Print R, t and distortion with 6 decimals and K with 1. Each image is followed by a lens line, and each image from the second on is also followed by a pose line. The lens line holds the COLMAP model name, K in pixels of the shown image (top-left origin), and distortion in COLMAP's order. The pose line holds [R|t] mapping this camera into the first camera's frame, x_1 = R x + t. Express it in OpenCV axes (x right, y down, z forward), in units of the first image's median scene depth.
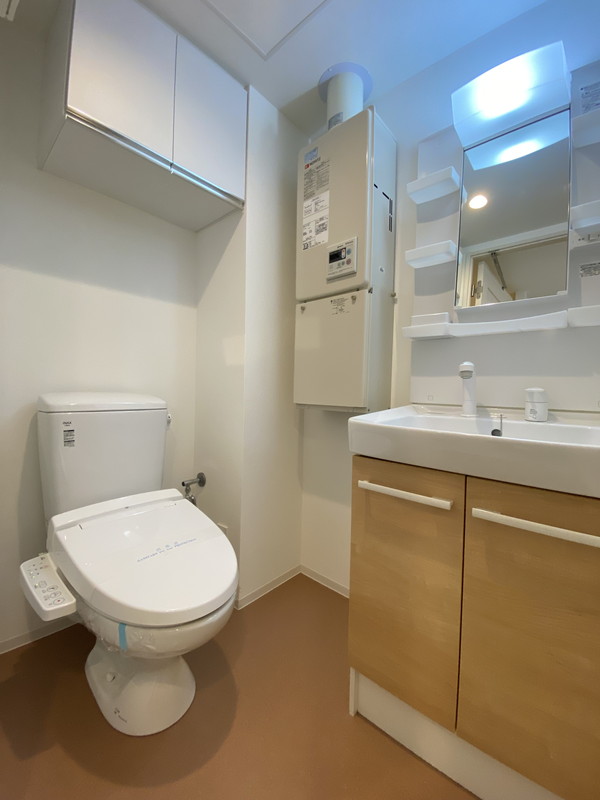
lens RADIAL K [[322.1, 0, 300.0], [0, 322.1, 400.0], [0, 0, 1]] dist [0.016120, -0.019740]
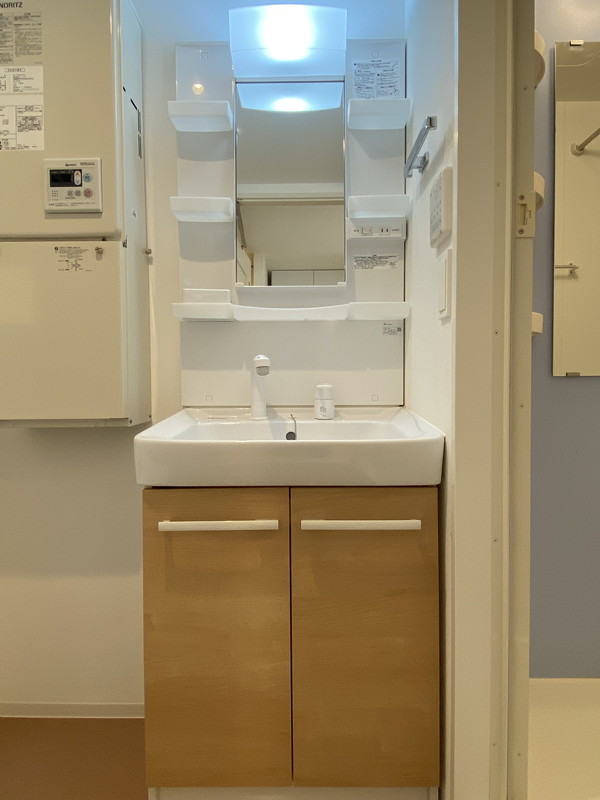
lens RADIAL K [[529.8, 0, 300.0], [0, 529.8, 400.0], [0, 0, 1]] dist [0.053949, -0.067910]
pose [[0.747477, -0.053496, 0.662130, -0.286053], [0.044636, 0.998544, 0.030288, -0.034082], [-0.662786, 0.006915, 0.748777, -0.080459]]
